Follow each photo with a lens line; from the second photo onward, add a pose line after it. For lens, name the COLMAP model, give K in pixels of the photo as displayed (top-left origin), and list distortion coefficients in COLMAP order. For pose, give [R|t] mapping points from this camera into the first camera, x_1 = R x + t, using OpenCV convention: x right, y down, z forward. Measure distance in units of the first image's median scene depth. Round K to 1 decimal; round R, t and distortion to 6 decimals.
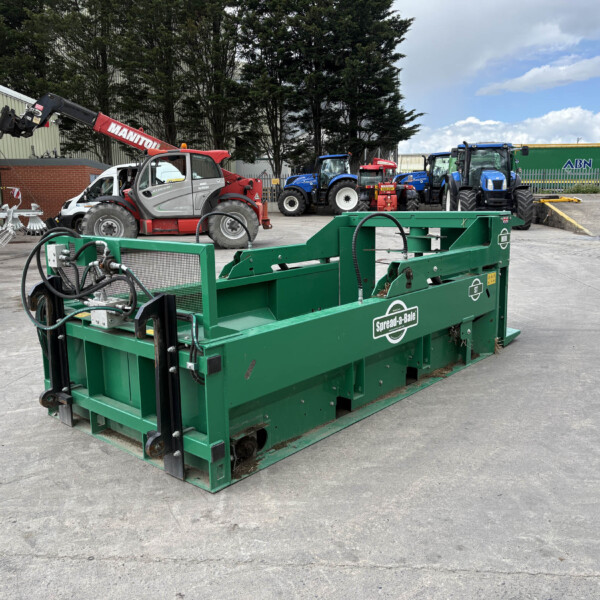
lens RADIAL K [[600.7, 0, 293.5], [0, 600.7, 300.2], [0, 0, 1]] dist [0.008486, 0.008185]
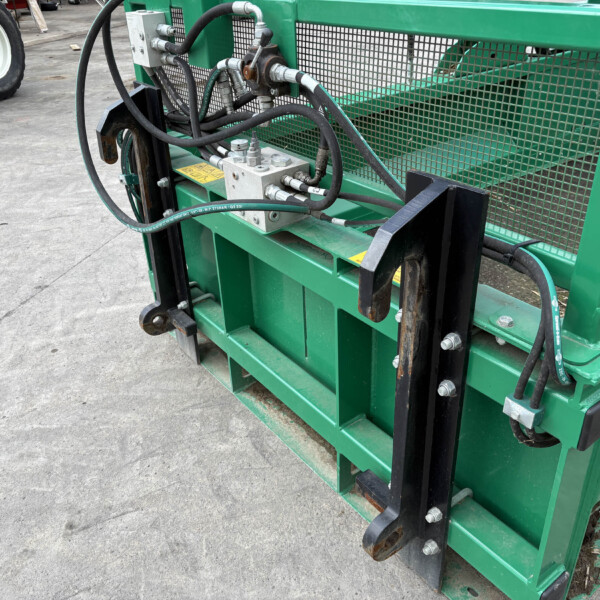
lens RADIAL K [[600.7, 0, 293.5], [0, 600.7, 300.2], [0, 0, 1]] dist [0.008486, 0.008185]
pose [[0.980214, 0.080459, -0.180851, -0.195957], [-0.010526, 0.933555, 0.358280, -0.056517], [0.197661, -0.349288, 0.915930, 0.560788]]
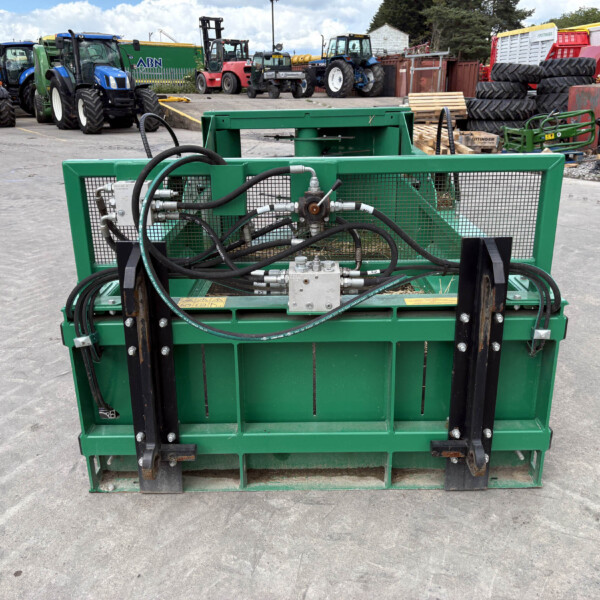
lens RADIAL K [[608.6, 0, 300.0], [0, 608.6, 300.0], [0, 0, 1]] dist [0.007281, 0.023927]
pose [[0.744686, -0.212672, 0.632624, -0.673361], [0.115899, 0.974678, 0.191232, -0.080933], [-0.657275, -0.069088, 0.750478, 0.531547]]
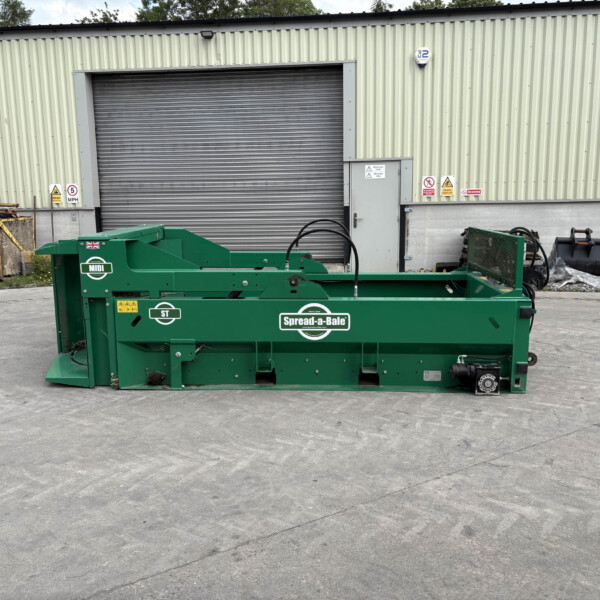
lens RADIAL K [[604.3, 0, 315.8], [0, 604.3, 300.3], [0, 0, 1]] dist [0.045228, -0.043065]
pose [[-0.652395, -0.103759, 0.750743, -1.158181], [0.152648, 0.952293, 0.264267, -0.405037], [-0.742347, 0.287006, -0.605432, 2.257566]]
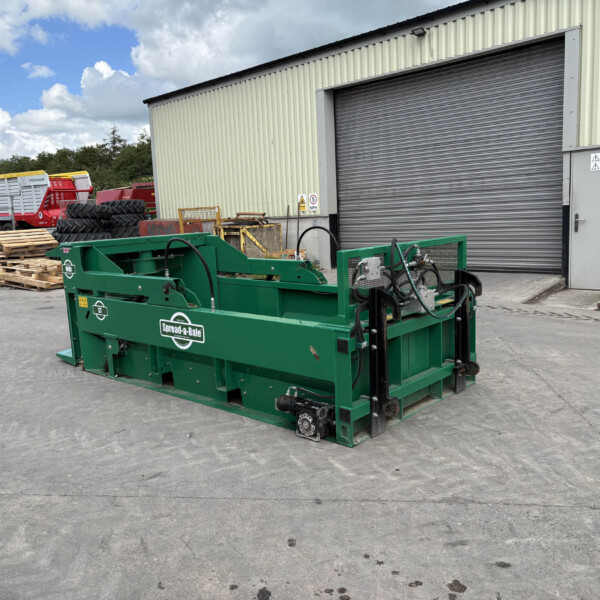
lens RADIAL K [[611.2, 0, 309.8], [0, 611.2, 306.8], [0, 0, 1]] dist [0.041818, -0.039470]
pose [[-0.020666, -0.137504, 0.990286, -1.501948], [0.215783, 0.966539, 0.138710, -0.185925], [-0.976223, 0.216553, 0.009696, 1.163397]]
